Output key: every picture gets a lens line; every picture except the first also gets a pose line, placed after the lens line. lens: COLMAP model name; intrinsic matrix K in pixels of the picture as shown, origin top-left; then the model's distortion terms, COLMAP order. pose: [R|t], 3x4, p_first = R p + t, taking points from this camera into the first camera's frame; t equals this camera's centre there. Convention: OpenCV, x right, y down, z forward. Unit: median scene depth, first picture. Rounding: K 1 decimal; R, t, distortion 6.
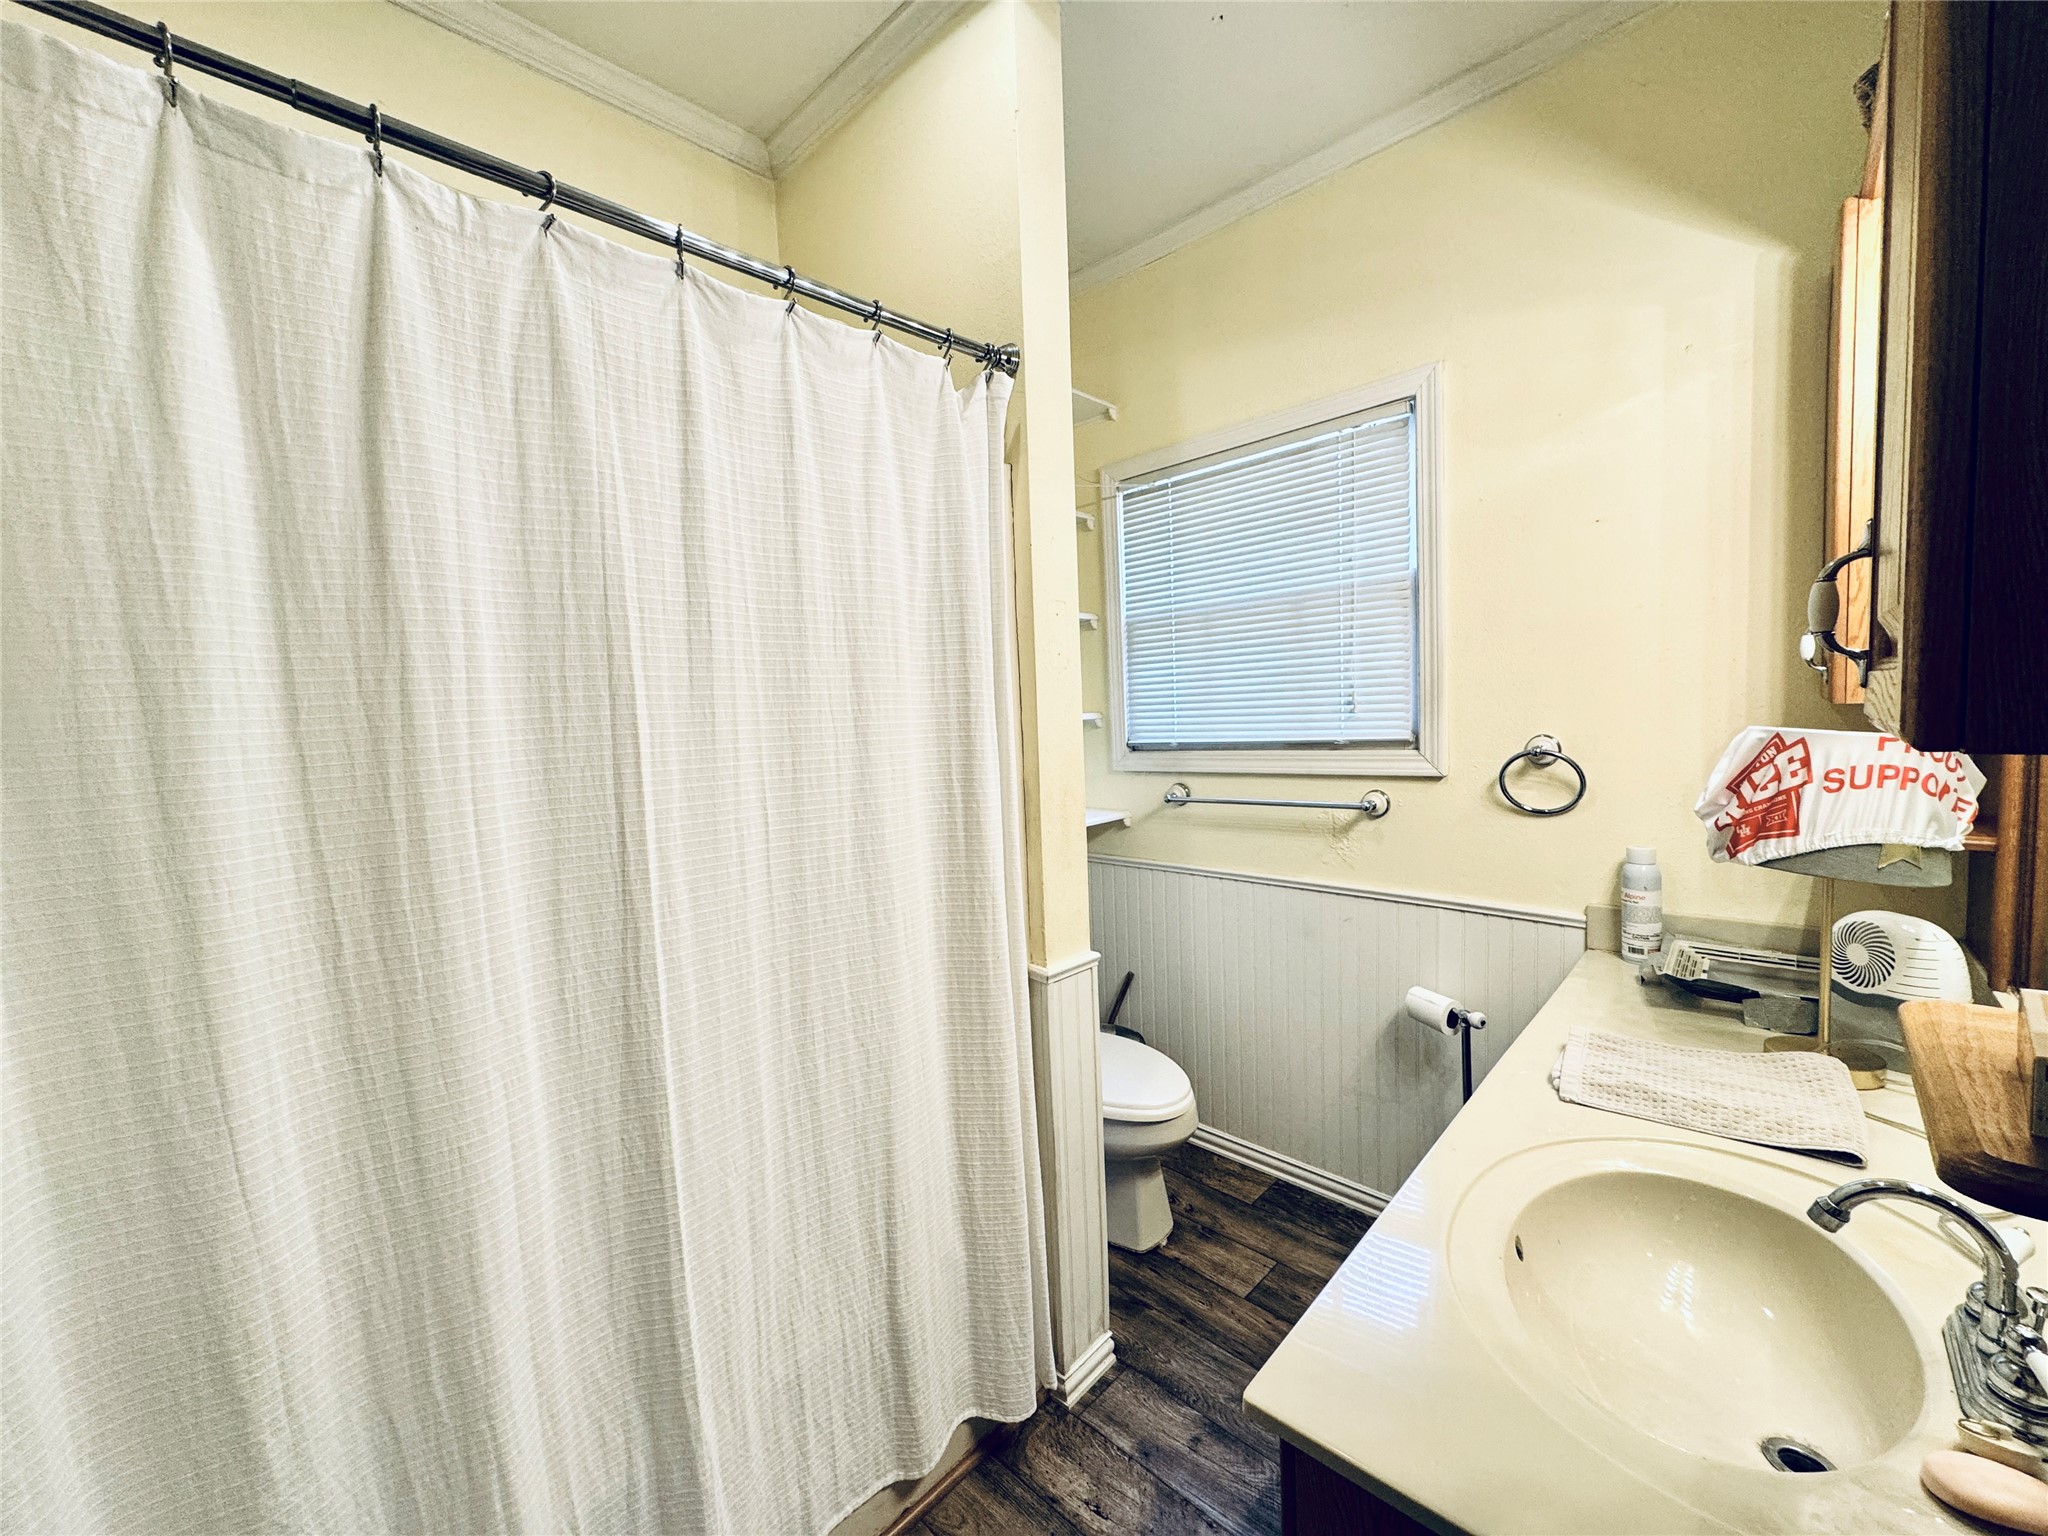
lens RADIAL K [[805.2, 0, 1024.0], [0, 805.2, 768.0], [0, 0, 1]] dist [-0.008314, 0.000540]
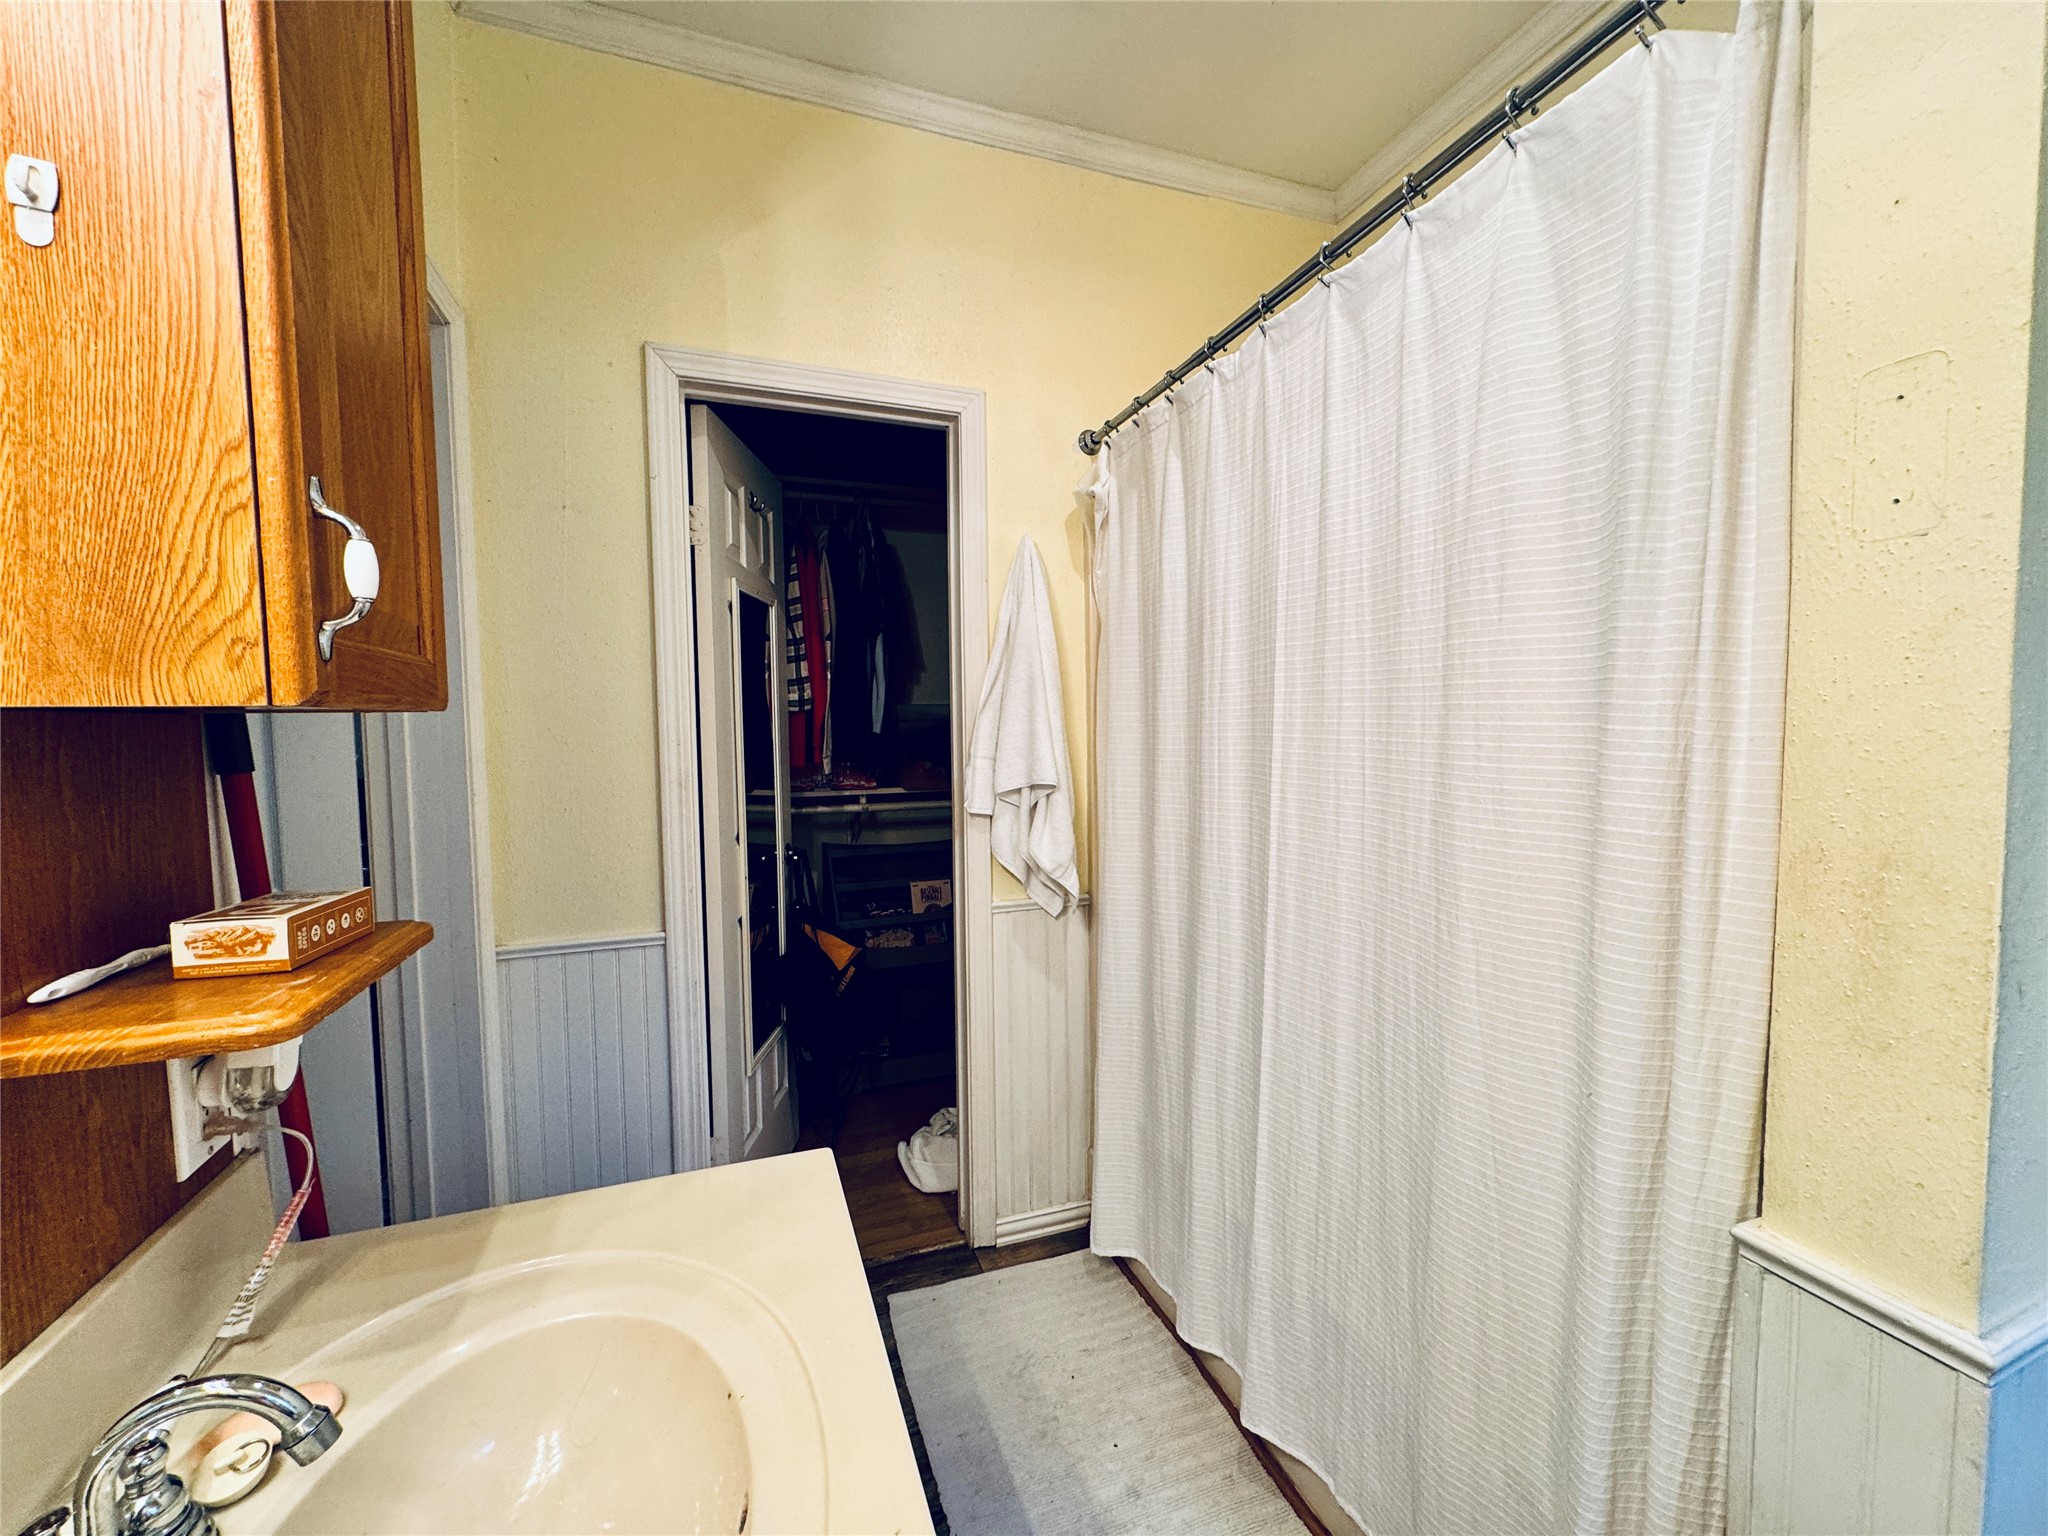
lens RADIAL K [[805.2, 0, 1024.0], [0, 805.2, 768.0], [0, 0, 1]] dist [-0.008314, 0.000540]
pose [[-0.434590, 0.100558, -0.894997, 0.796781], [-0.036841, 0.990931, 0.129225, -0.066934], [0.899874, 0.089132, -0.426944, 1.094214]]
